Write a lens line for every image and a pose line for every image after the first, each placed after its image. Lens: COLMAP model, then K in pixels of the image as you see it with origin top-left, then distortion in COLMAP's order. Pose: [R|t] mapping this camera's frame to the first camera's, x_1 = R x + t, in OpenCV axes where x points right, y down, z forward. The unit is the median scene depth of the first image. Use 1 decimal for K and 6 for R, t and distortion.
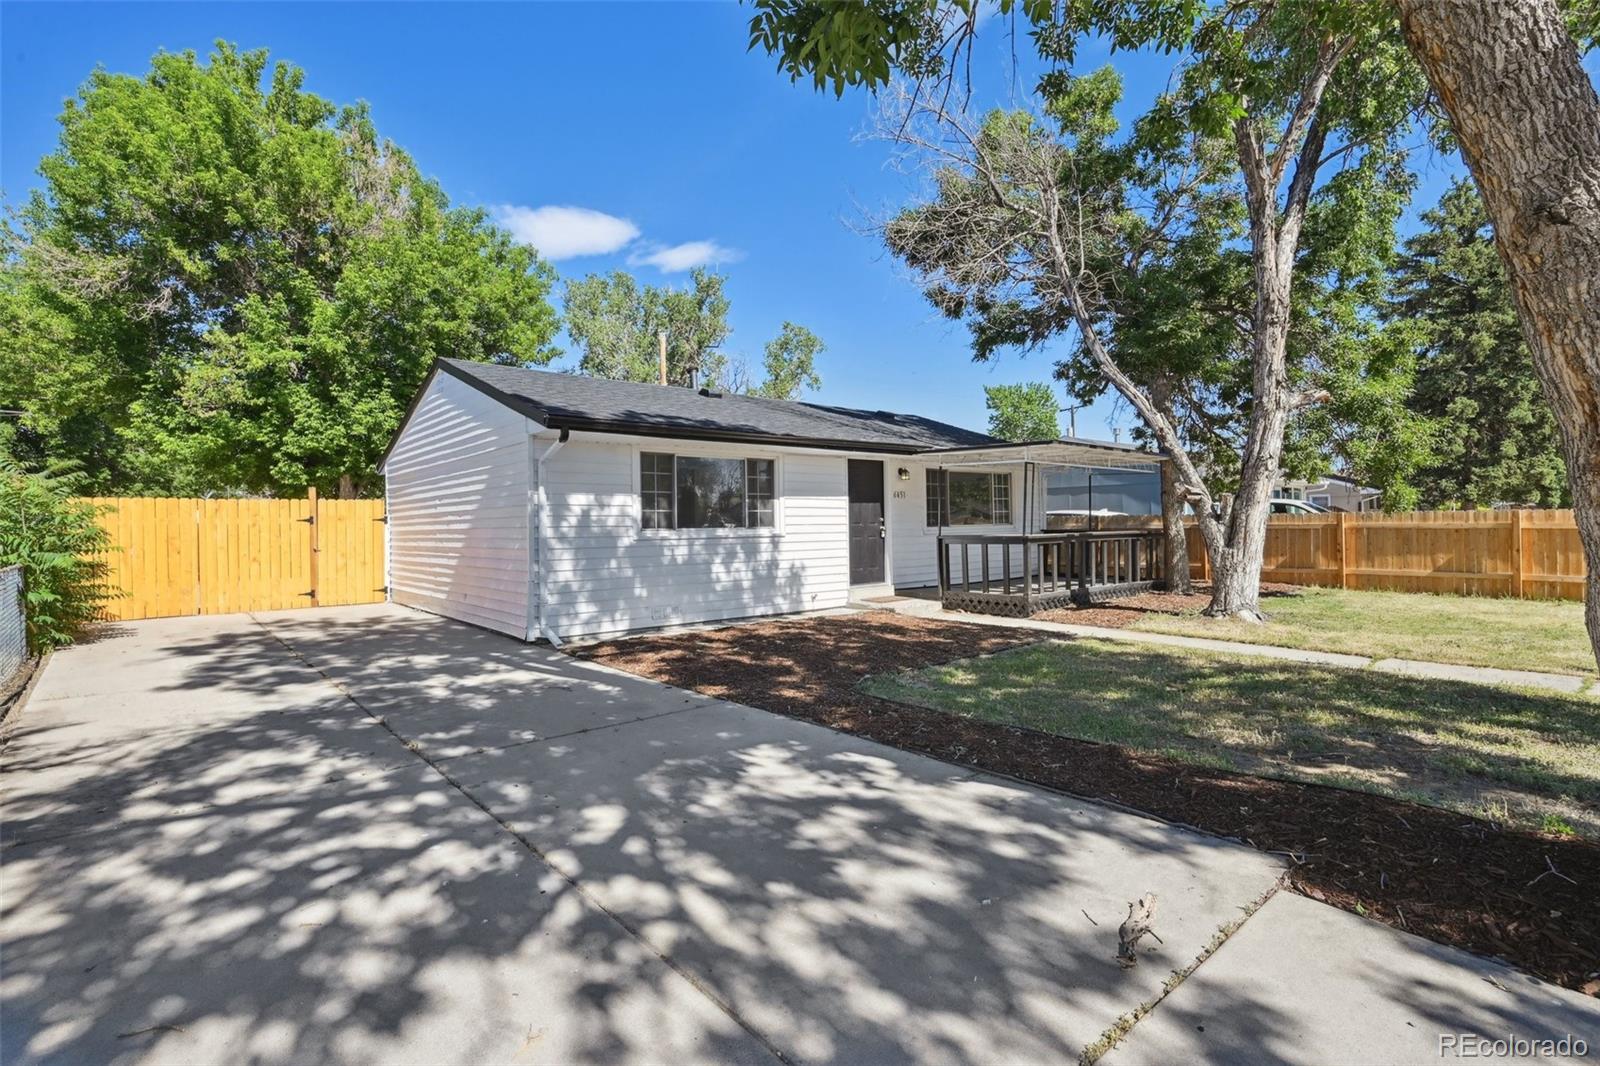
lens RADIAL K [[745.8, 0, 800.0], [0, 745.8, 533.0], [0, 0, 1]] dist [0.000319, 0.000014]
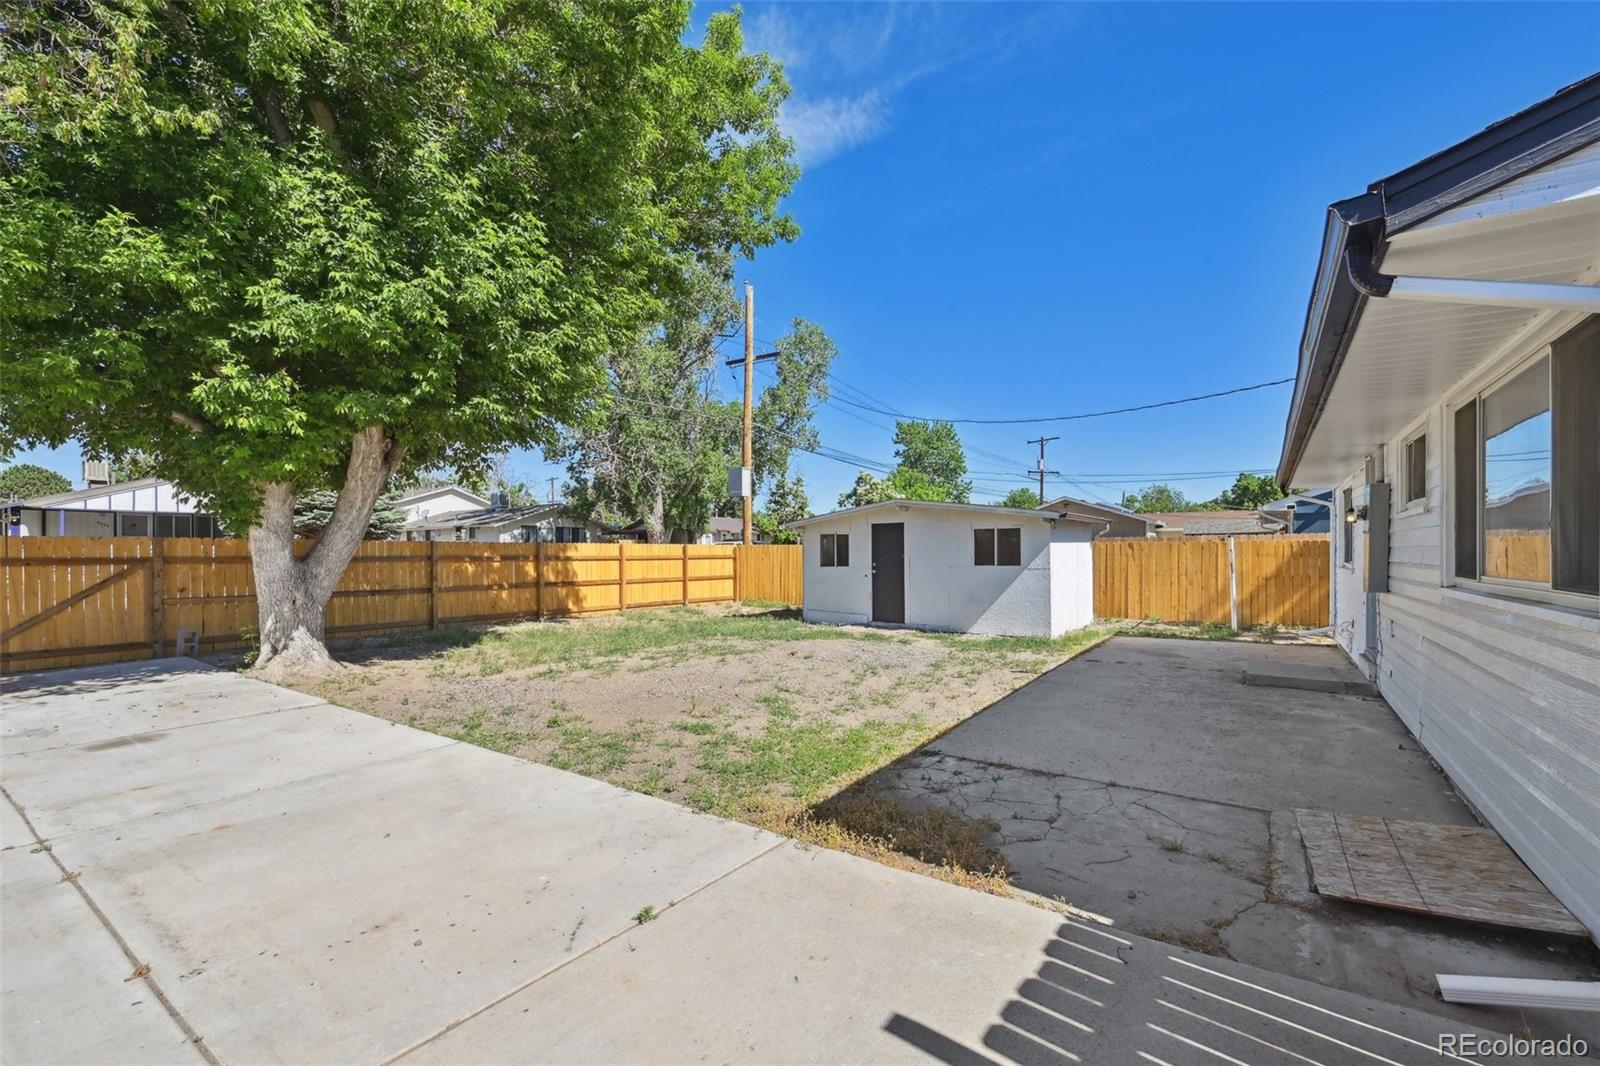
lens RADIAL K [[668.1, 0, 797.2], [0, 668.1, 556.7], [0, 0, 1]] dist [-0.000764, 0.000047]
pose [[0.969495, 0.002665, 0.245098, -0.514375], [-0.000377, 0.999956, -0.009379, -0.001701], [-0.245112, 0.009000, 0.969453, 0.632419]]
